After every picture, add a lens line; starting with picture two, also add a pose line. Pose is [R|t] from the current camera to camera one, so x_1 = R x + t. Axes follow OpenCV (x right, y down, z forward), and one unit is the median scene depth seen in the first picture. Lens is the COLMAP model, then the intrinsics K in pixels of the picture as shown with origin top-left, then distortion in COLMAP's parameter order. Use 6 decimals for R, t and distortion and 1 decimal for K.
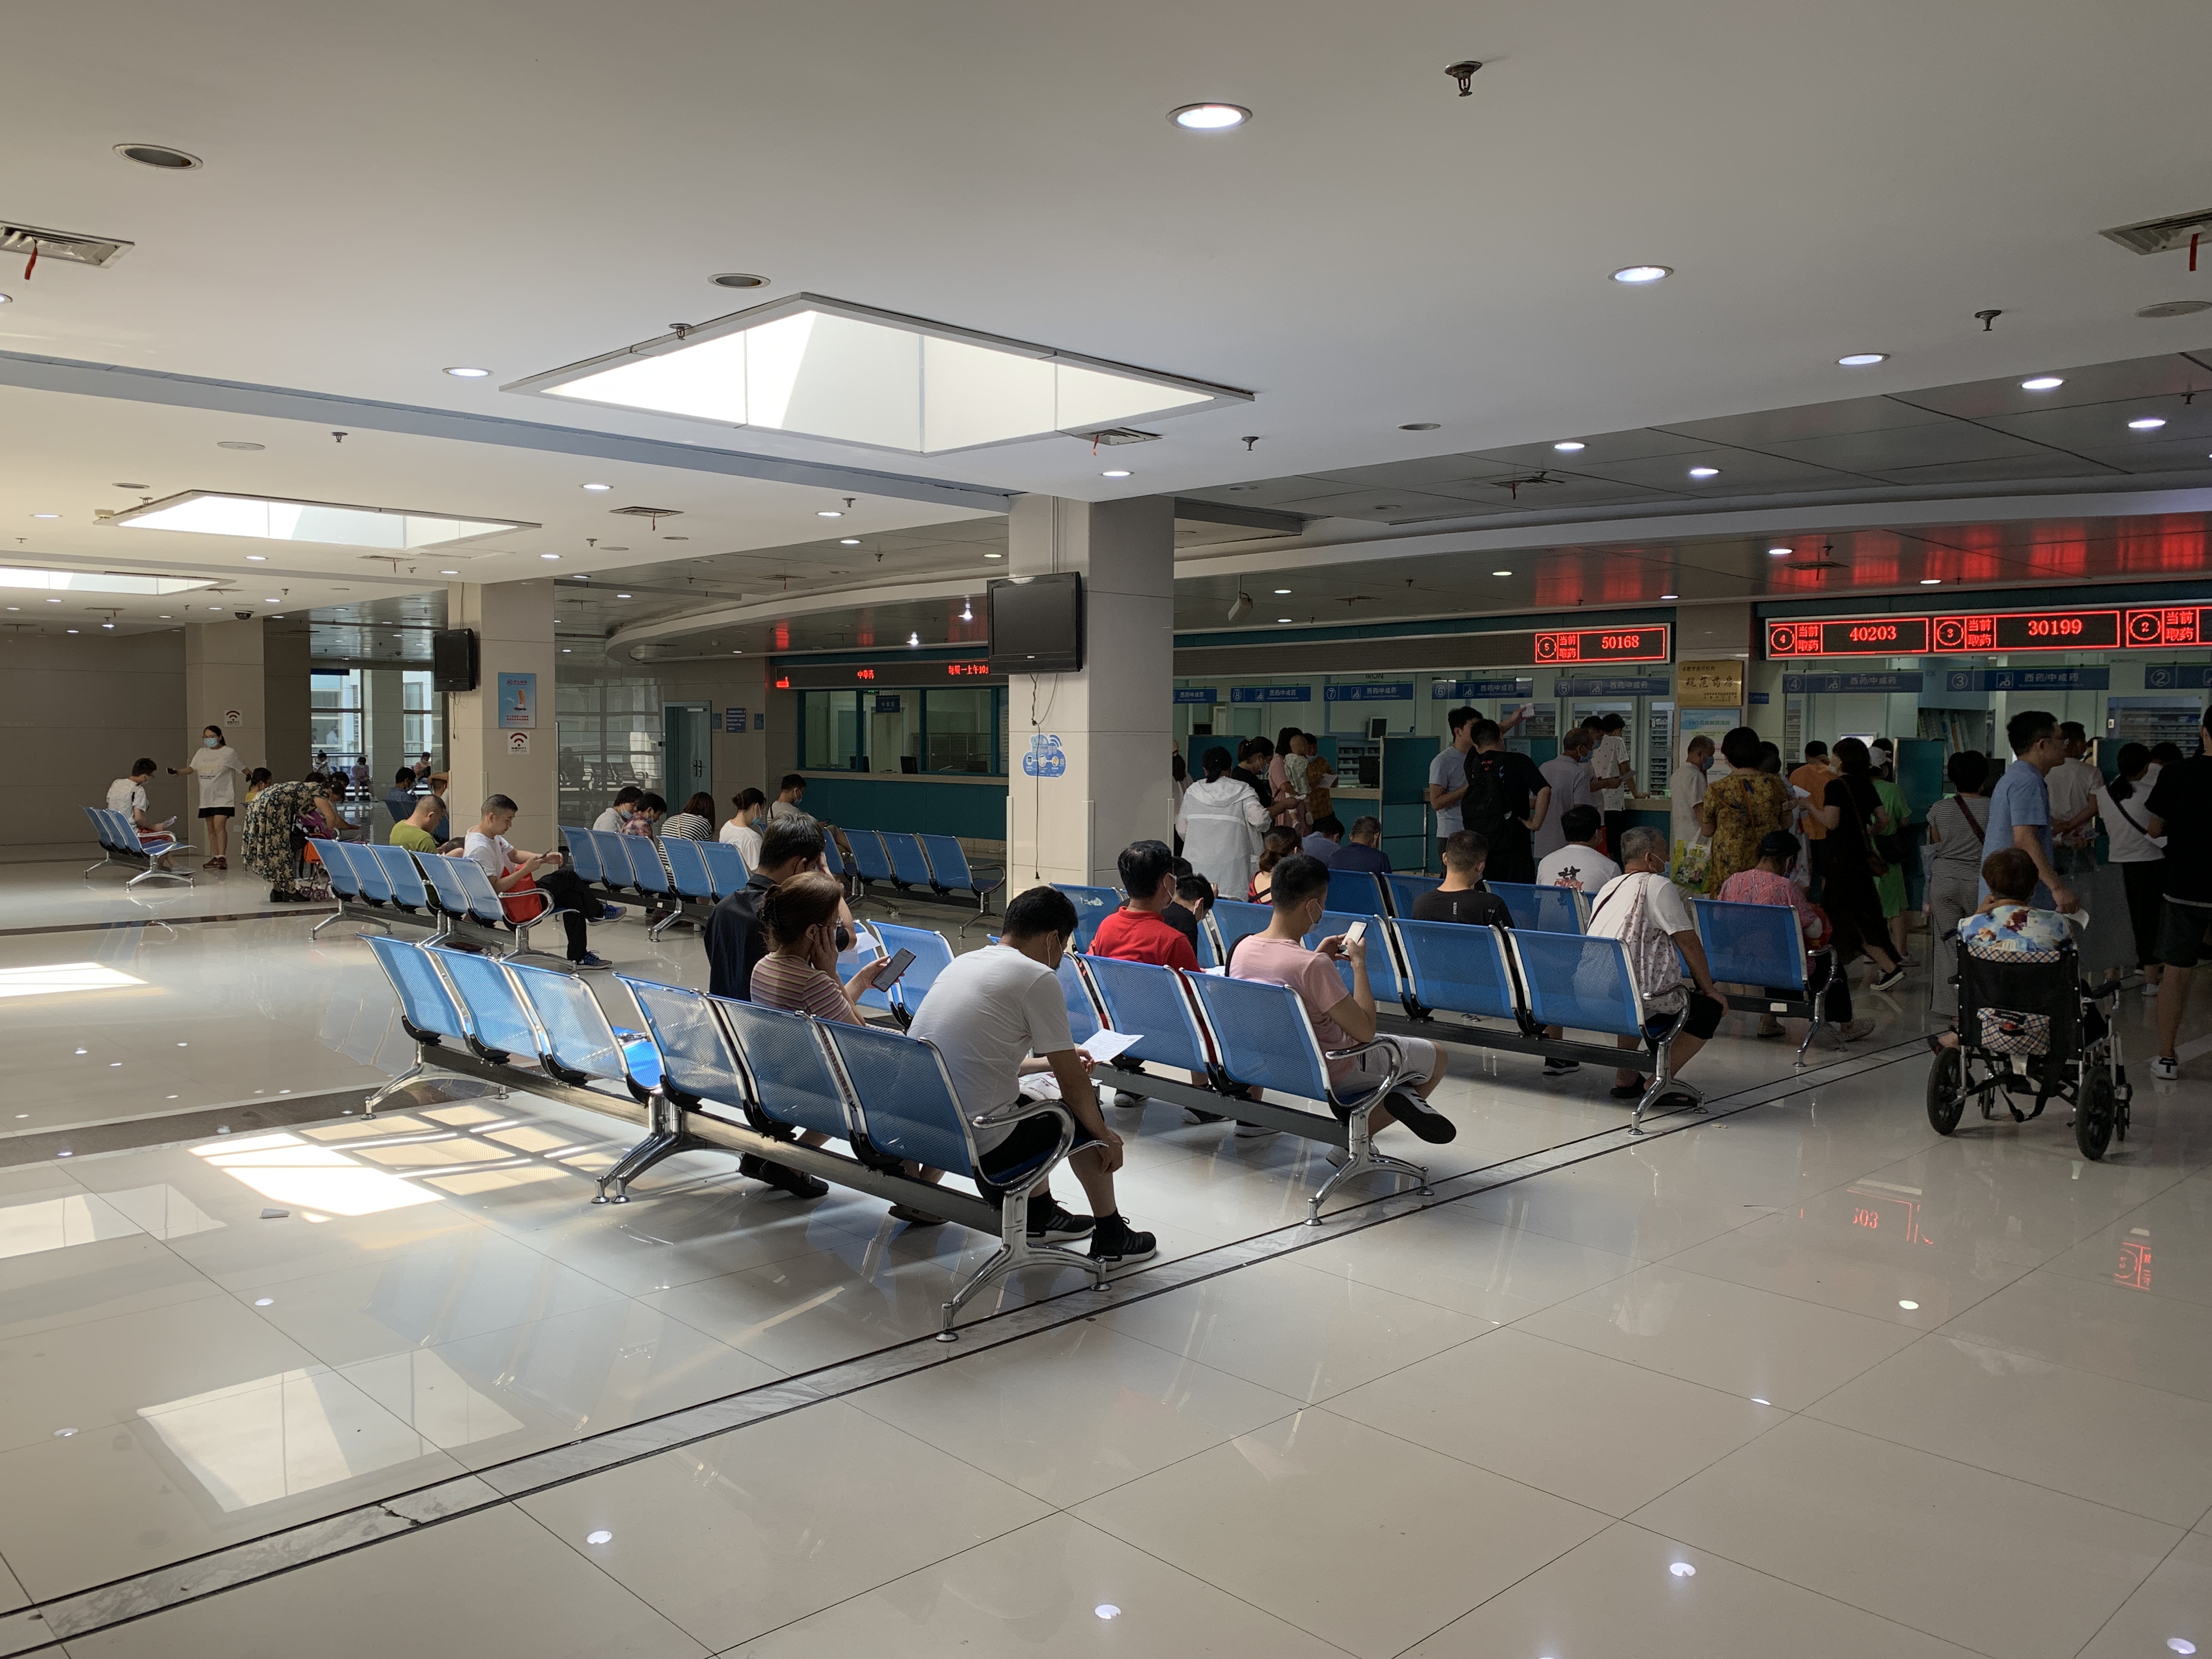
lens RADIAL K [[1688.8, 0, 1117.3], [0, 1688.8, 812.9], [0, 0, 1]] dist [0.036981, -0.030404]
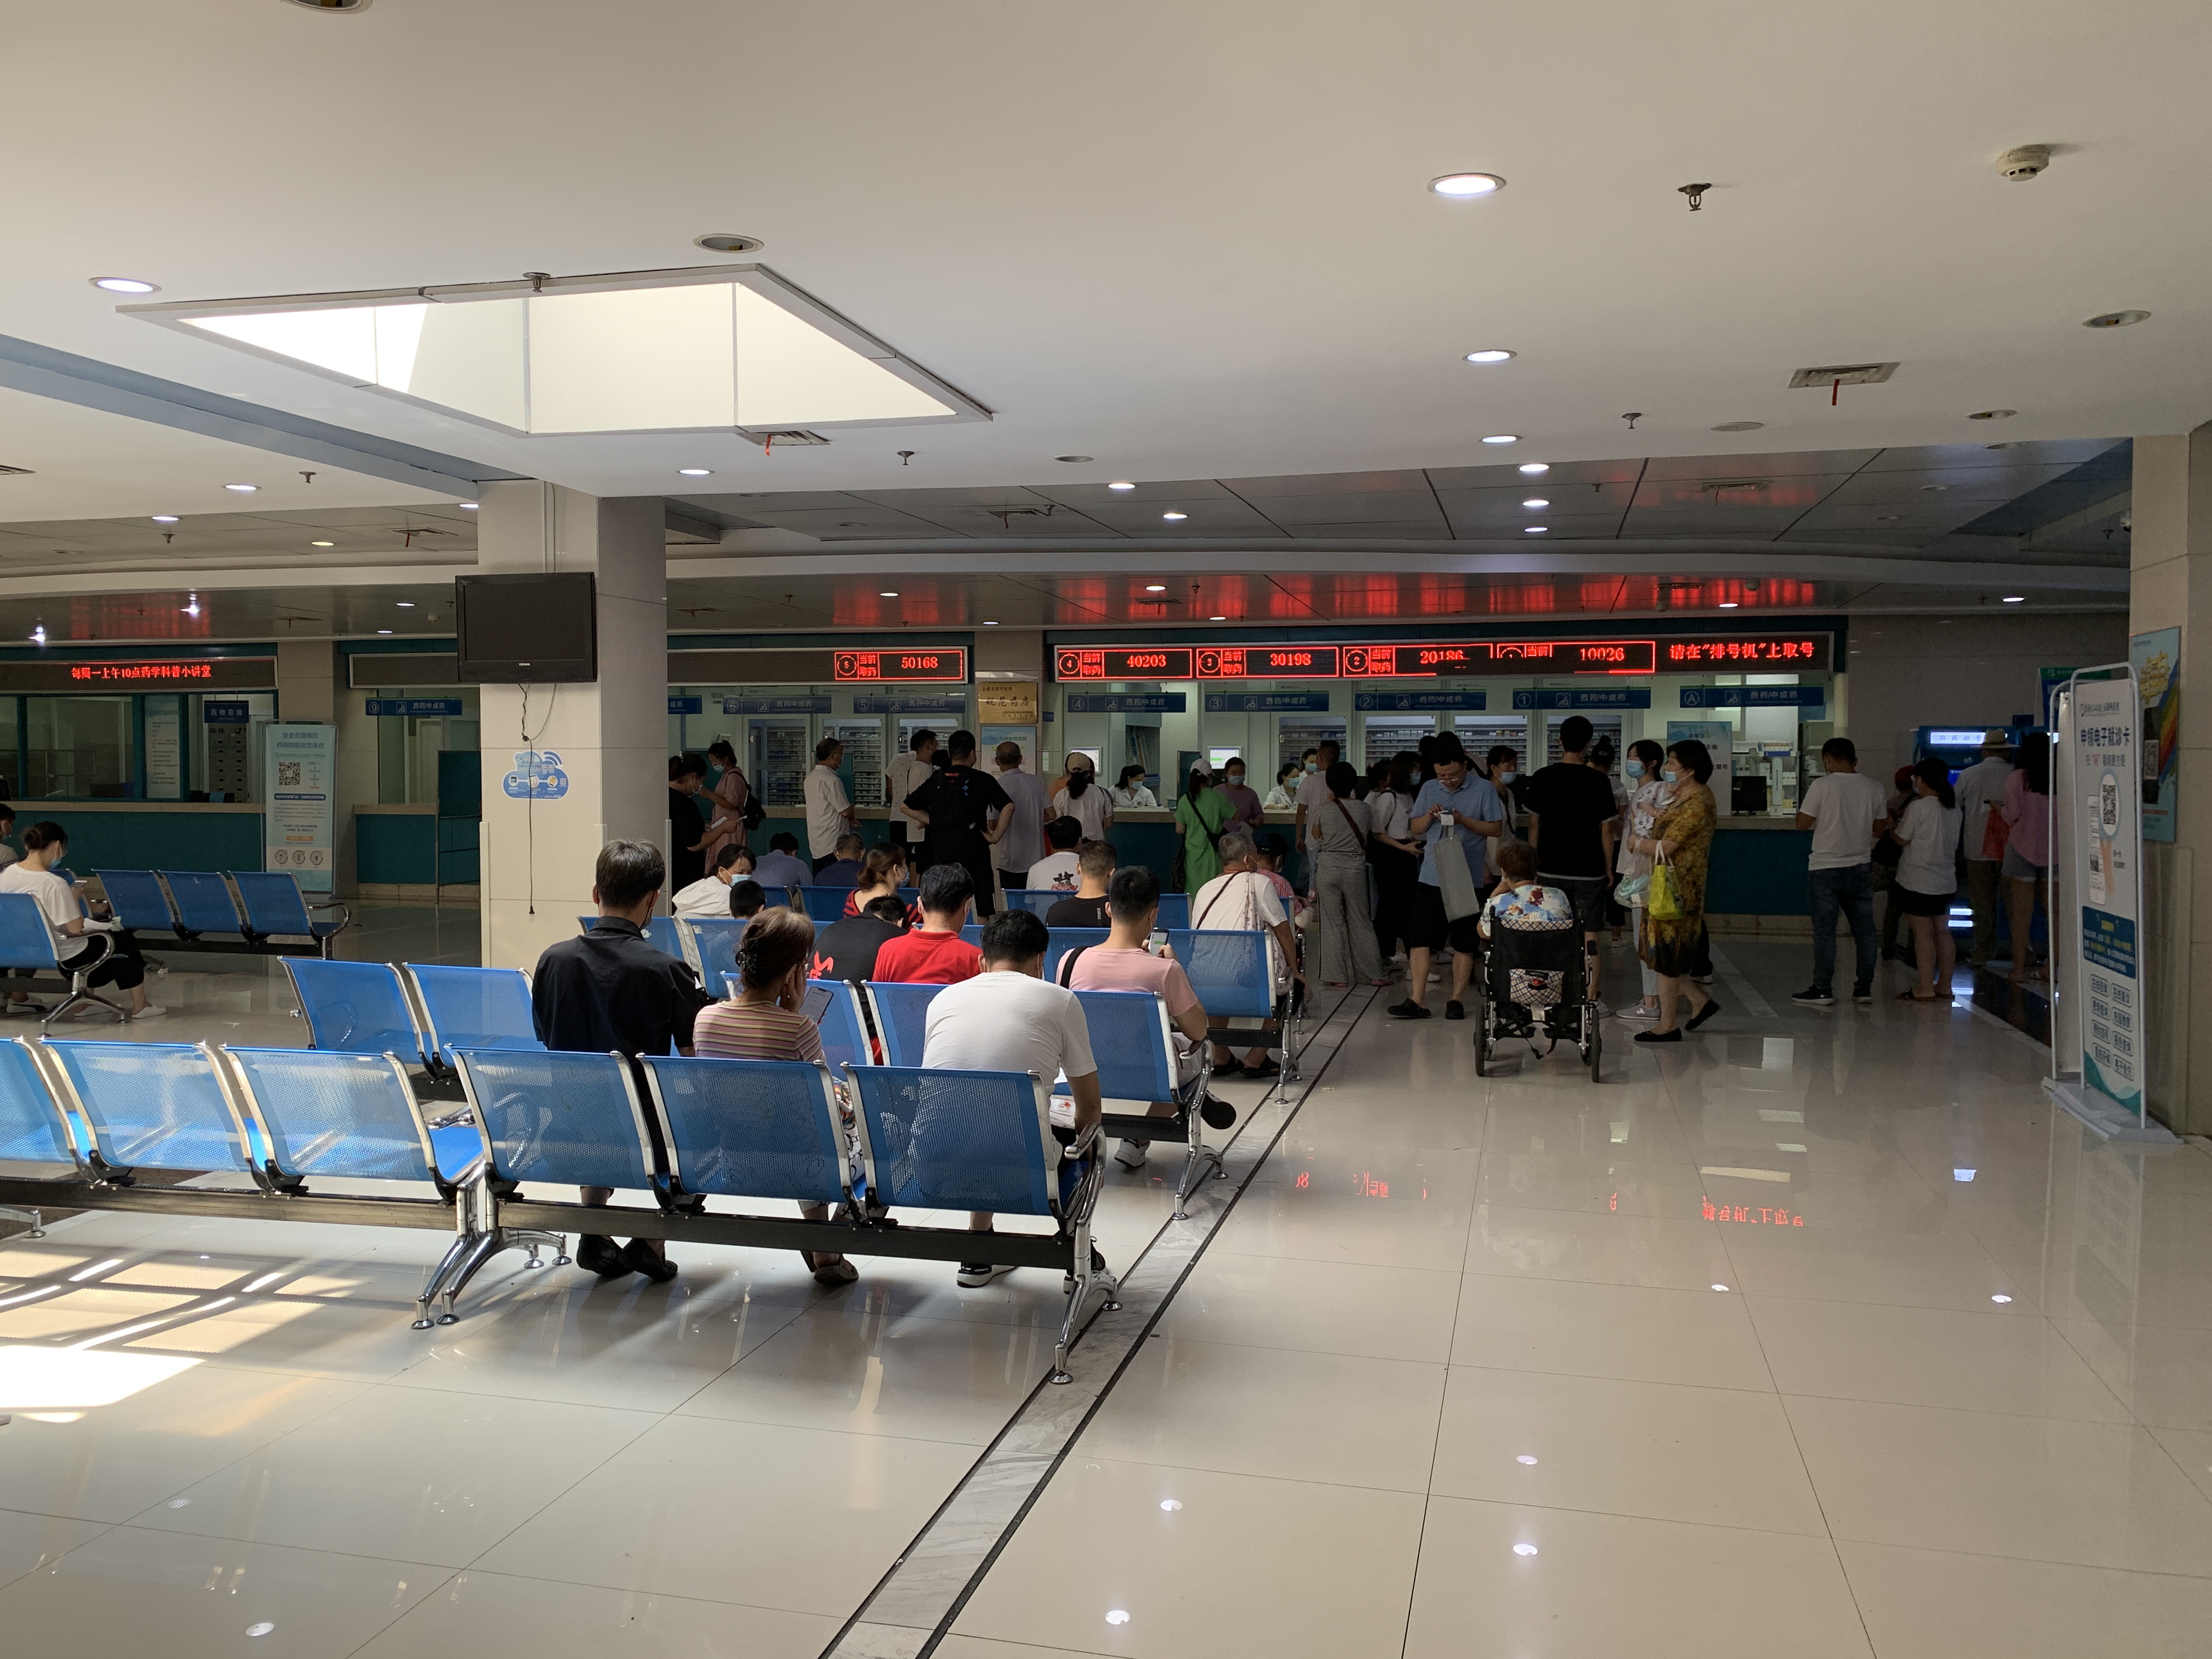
lens RADIAL K [[1688.8, 0, 1108.4], [0, 1688.8, 807.7], [0, 0, 1]] dist [0.036981, -0.030404]
pose [[0.848319, -0.022174, 0.529021, -0.264933], [0.028679, 0.999580, -0.004091, -0.004046], [-0.528708, 0.018642, 0.848599, 0.076080]]
